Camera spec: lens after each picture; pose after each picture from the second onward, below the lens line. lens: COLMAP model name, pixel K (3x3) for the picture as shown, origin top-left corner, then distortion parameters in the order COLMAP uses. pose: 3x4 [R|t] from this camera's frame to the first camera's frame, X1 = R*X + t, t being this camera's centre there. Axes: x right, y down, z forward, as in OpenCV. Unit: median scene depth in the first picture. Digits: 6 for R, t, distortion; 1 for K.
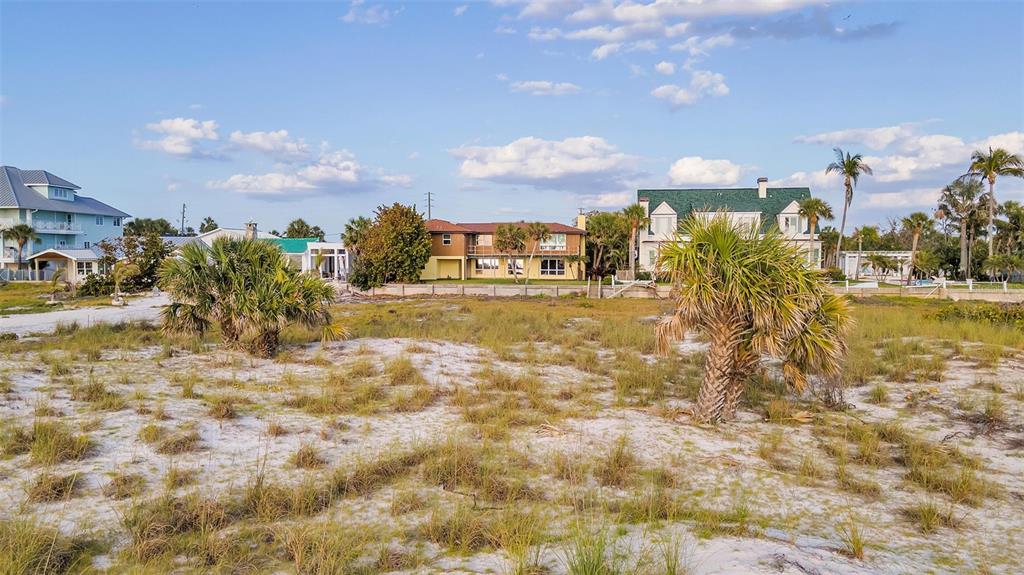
lens RADIAL K [[739.3, 0, 510.4], [0, 739.3, 290.1], [0, 0, 1]] dist [0.036163, 0.014891]
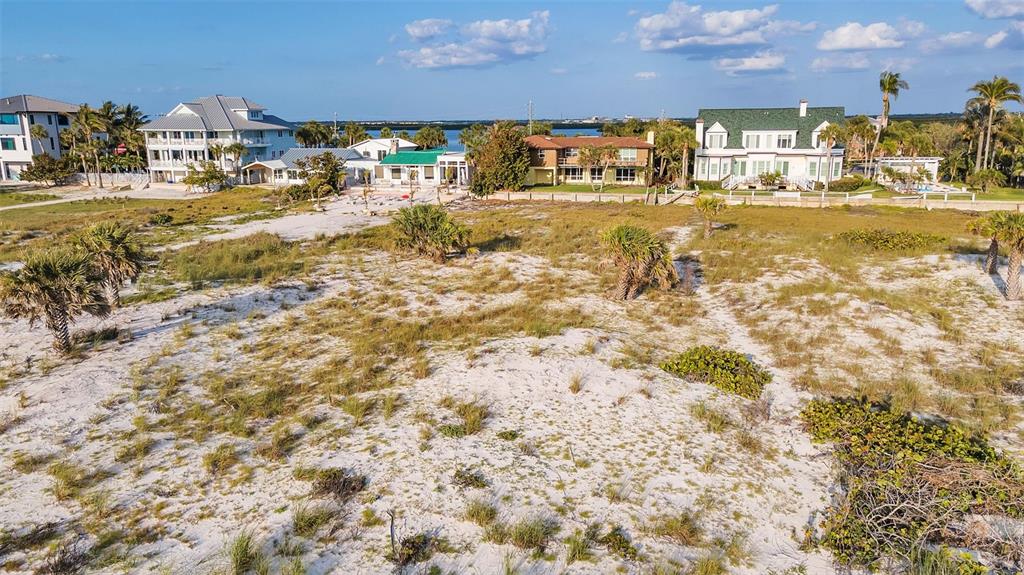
lens RADIAL K [[739.3, 0, 509.4], [0, 739.3, 292.5], [0, 0, 1]] dist [0.036163, 0.014891]
pose [[0.989097, 0.023234, -0.145419, 0.053265], [0.003032, 0.984054, 0.177846, -0.063212], [0.147232, -0.176348, 0.973254, -0.322992]]
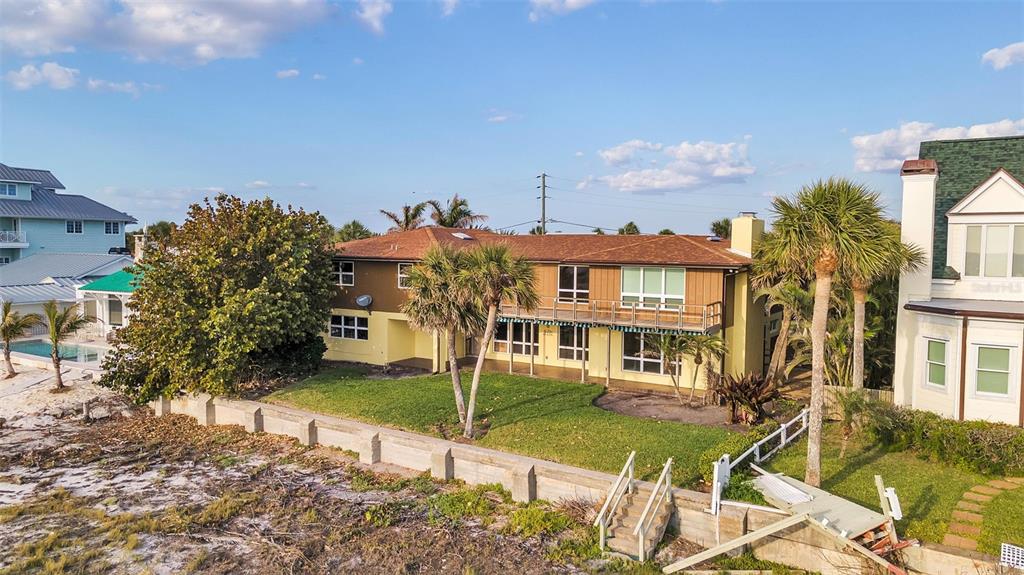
lens RADIAL K [[739.3, 0, 509.2], [0, 739.3, 293.7], [0, 0, 1]] dist [0.036163, 0.014891]
pose [[0.911373, 0.036718, -0.409940, 0.158319], [-0.030863, 0.999305, 0.020893, -0.072906], [0.410422, -0.006389, 0.911873, 0.657881]]
